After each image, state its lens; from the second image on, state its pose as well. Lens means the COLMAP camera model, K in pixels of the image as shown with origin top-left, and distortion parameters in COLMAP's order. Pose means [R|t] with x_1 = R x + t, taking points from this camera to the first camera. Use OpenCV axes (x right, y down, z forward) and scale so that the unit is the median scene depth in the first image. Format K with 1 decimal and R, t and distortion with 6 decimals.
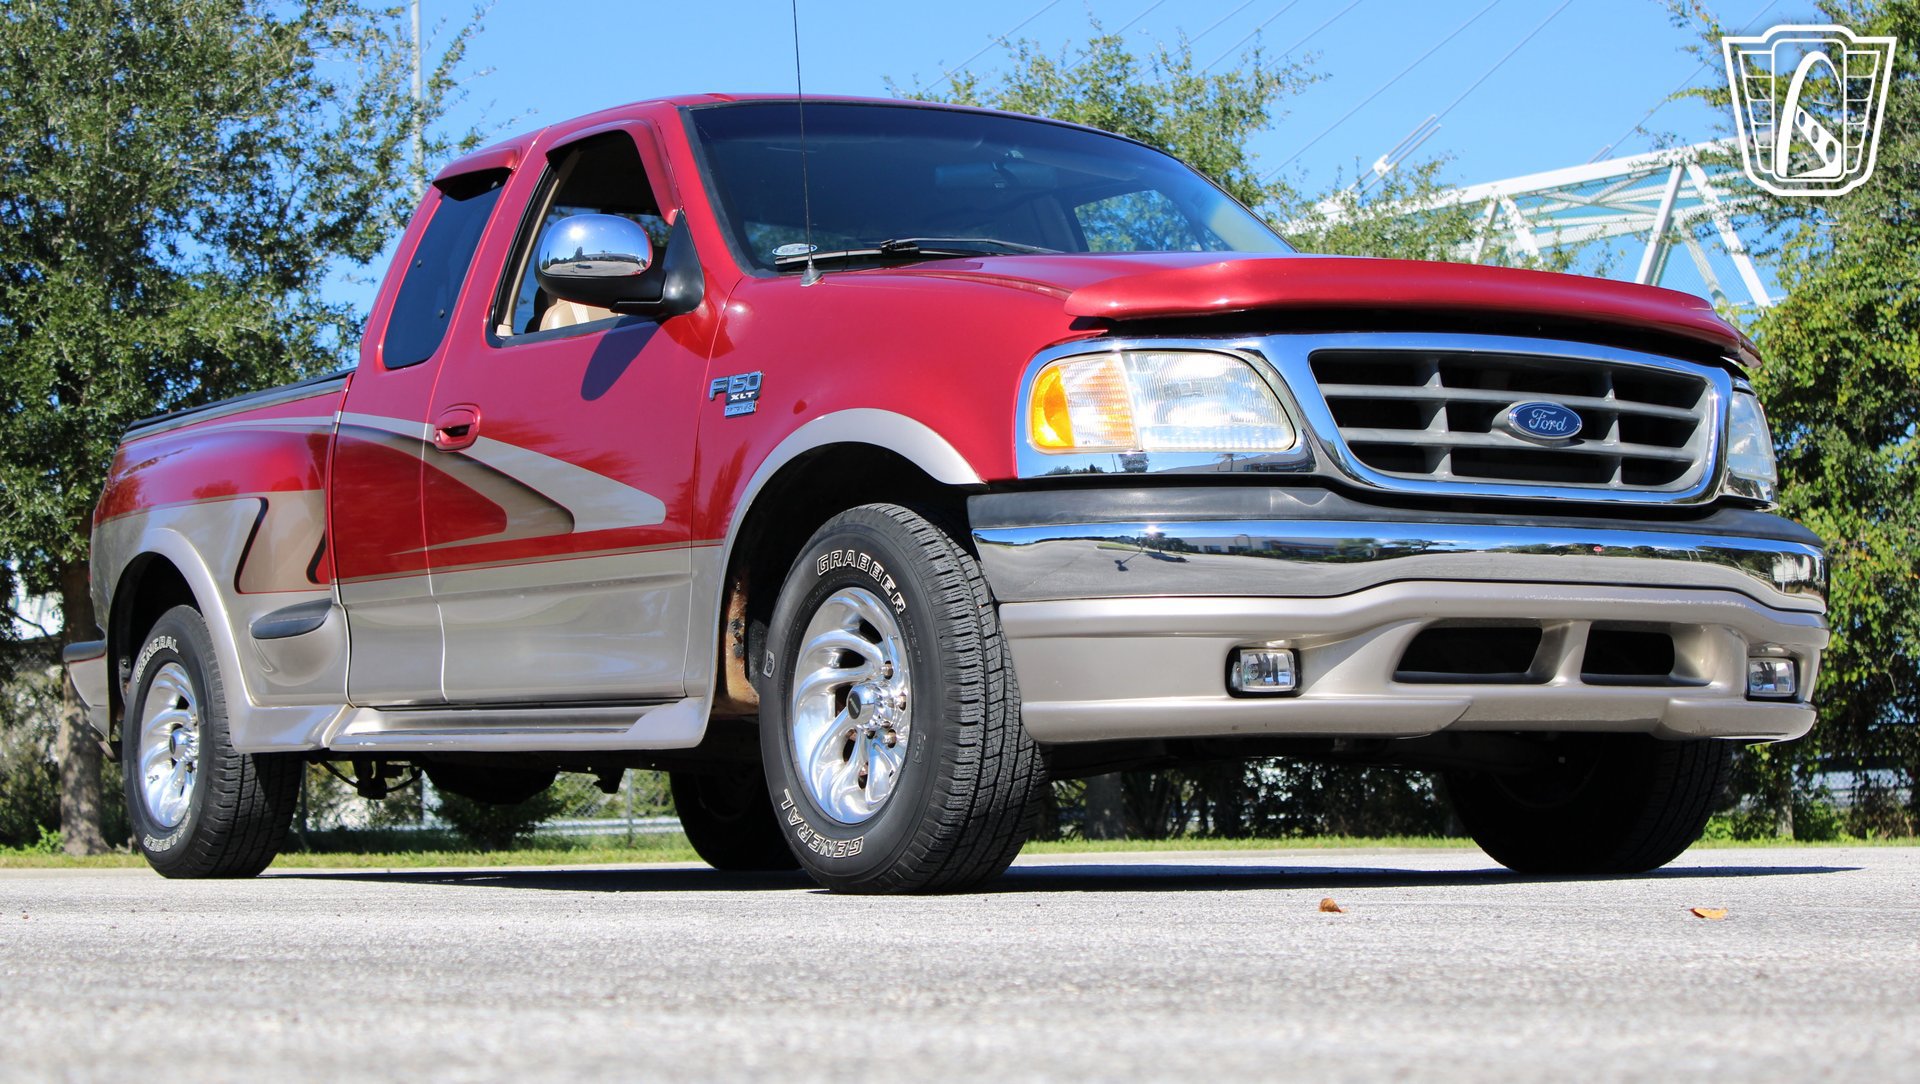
lens RADIAL K [[3652.4, 0, 959.9], [0, 3652.4, 546.5], [0, 0, 1]] dist [0.030226, 0.000000]
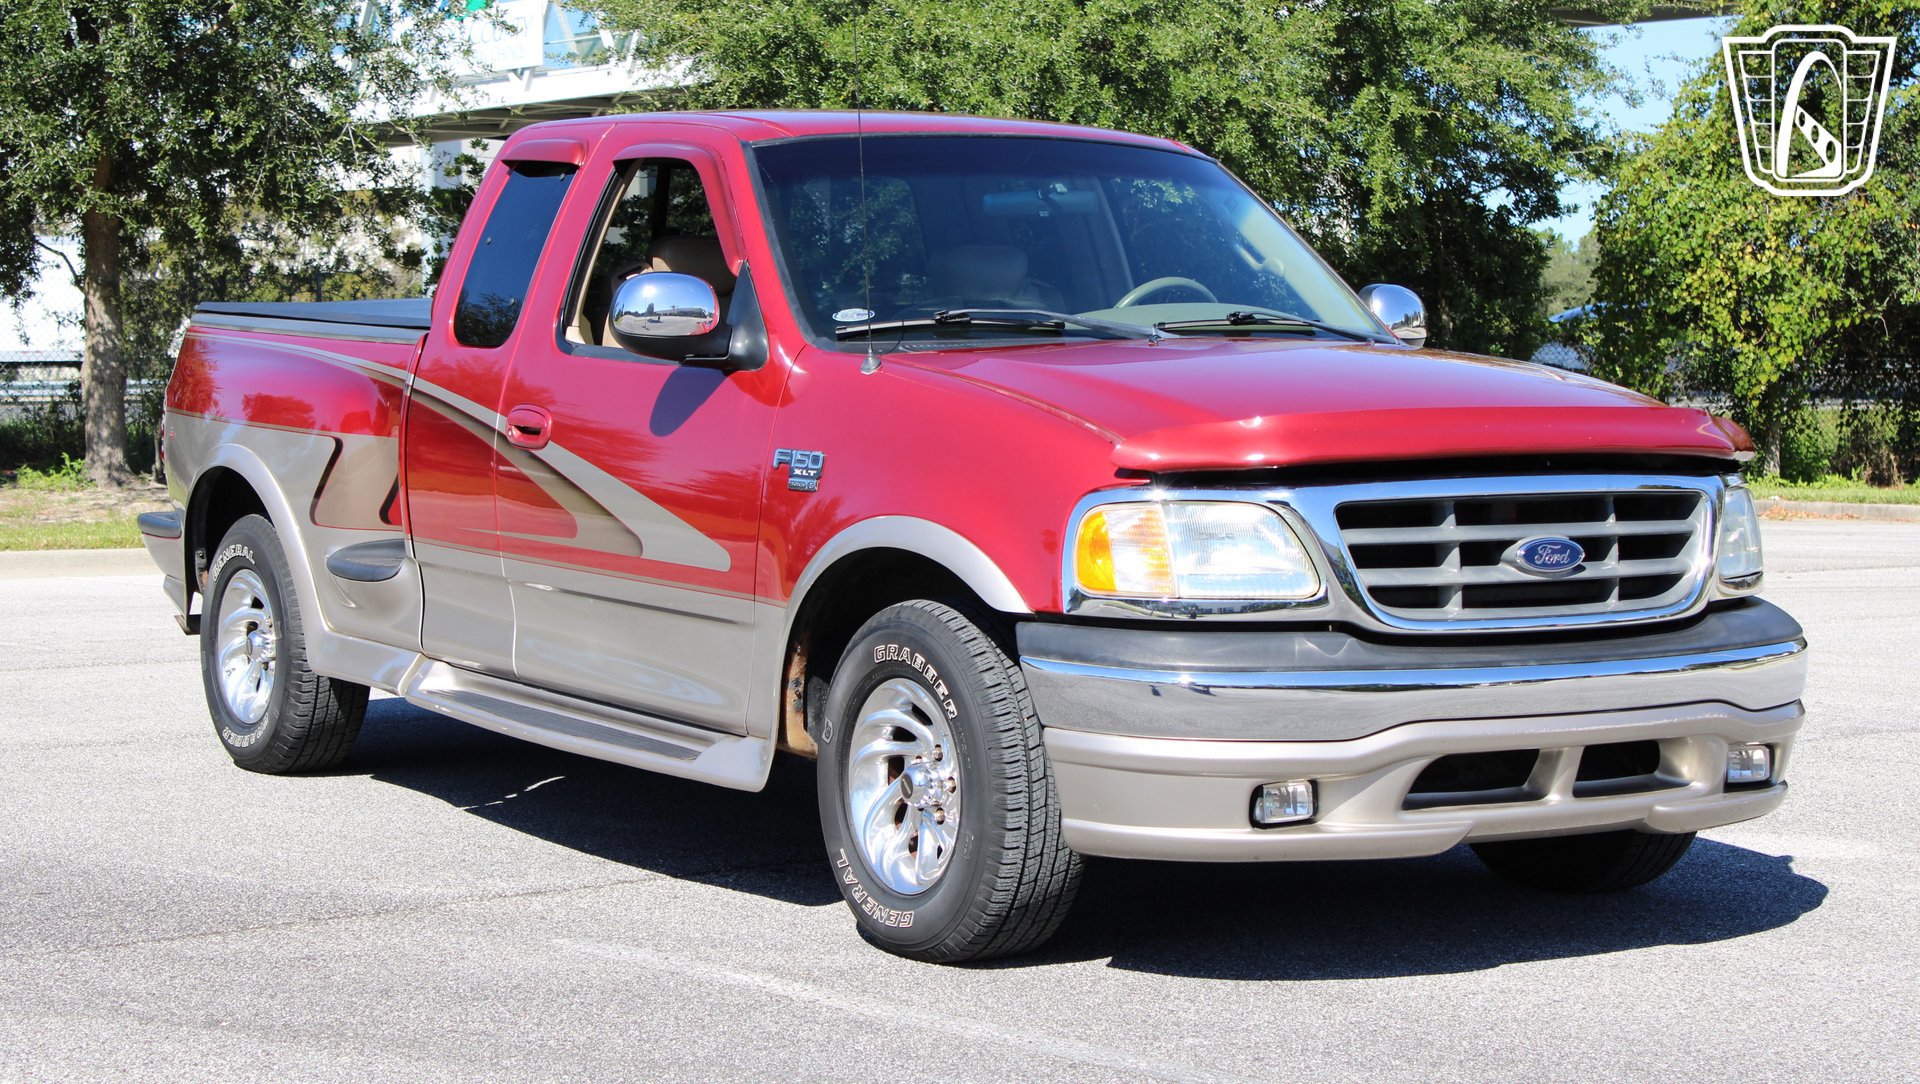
lens RADIAL K [[3655.3, 0, 953.6], [0, 3655.3, 539.9], [0, 0, 1]] dist [0.046466, 0.000000]
pose [[0.999819, 0.018981, 0.001633, -0.017206], [-0.019030, 0.990939, 0.132958, -0.166025], [0.000906, -0.132965, 0.991120, -0.070338]]
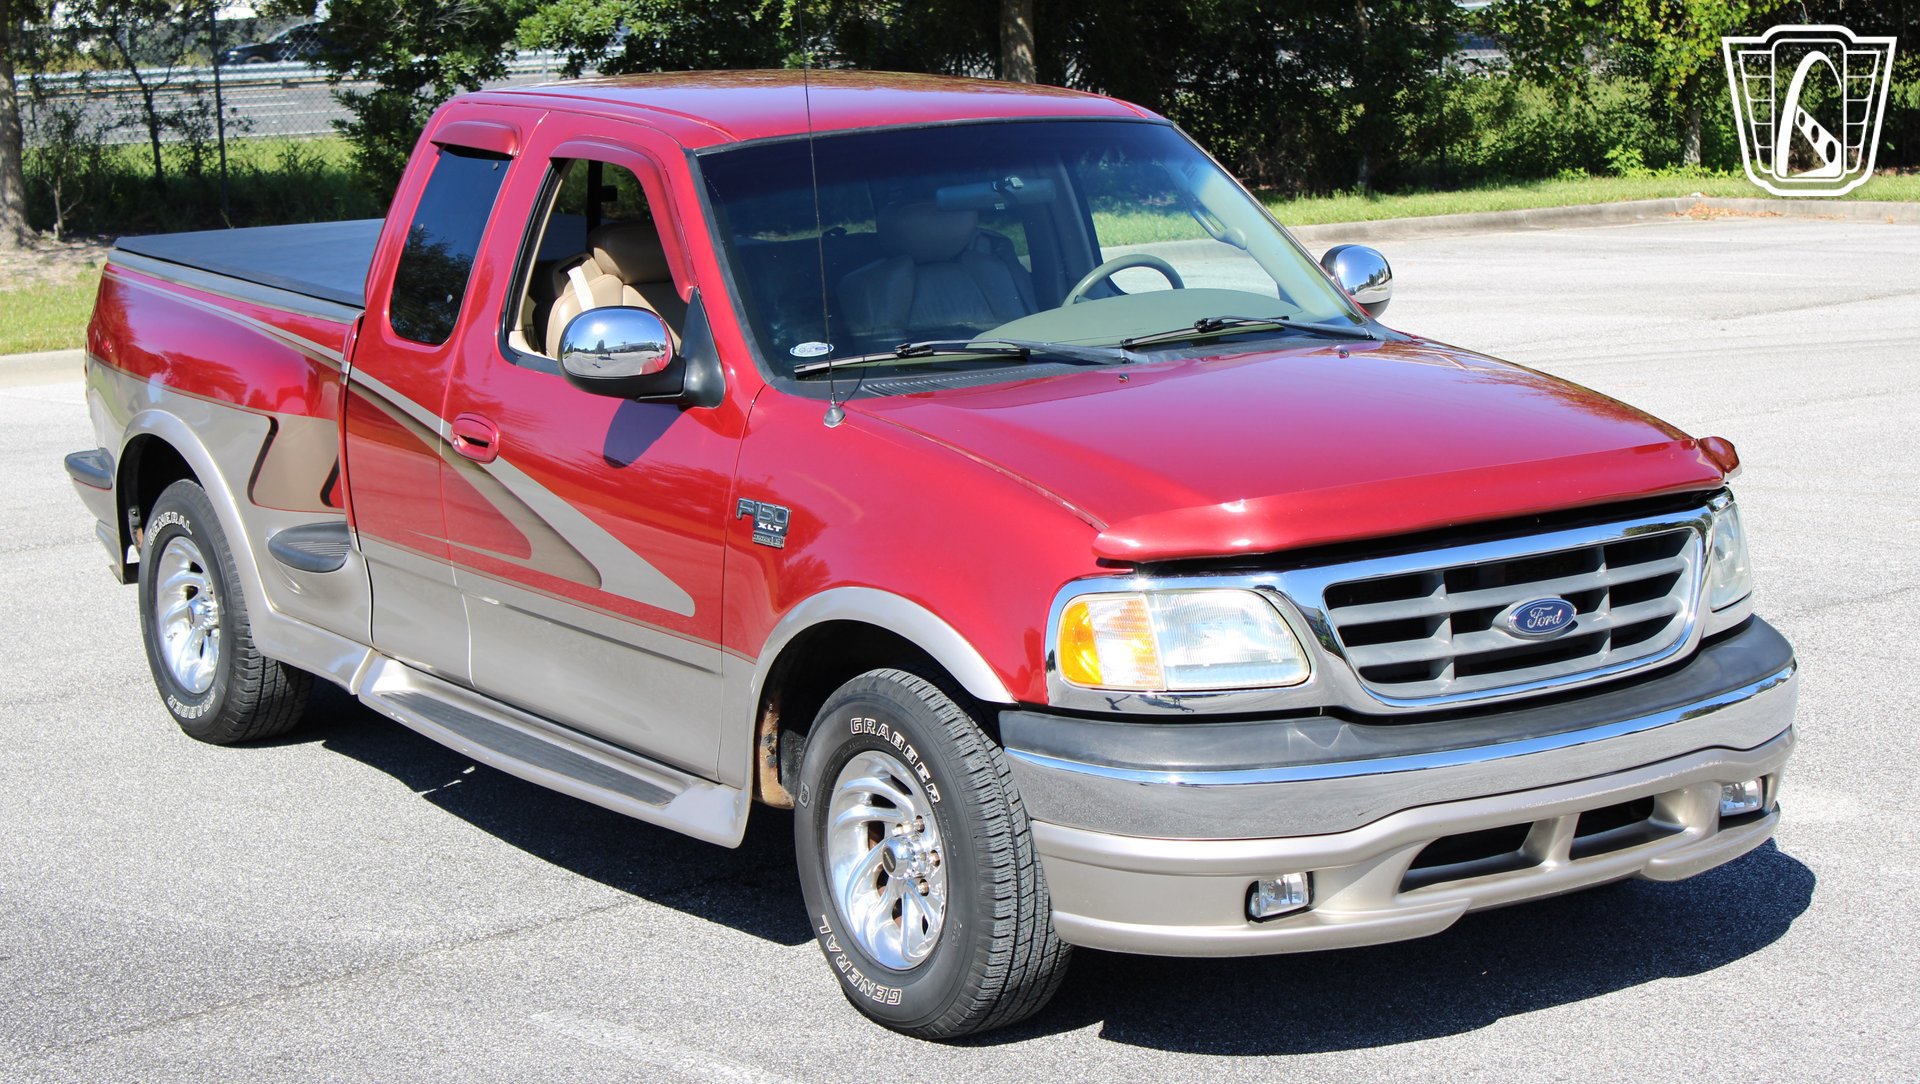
lens RADIAL K [[3649.2, 0, 960.0], [0, 3649.2, 548.2], [0, 0, 1]] dist [0.056138, 0.000000]
pose [[0.999459, -0.017359, 0.027949, -0.034640], [0.010298, 0.971855, 0.235354, -0.281154], [-0.031248, -0.234939, 0.971508, -0.017016]]
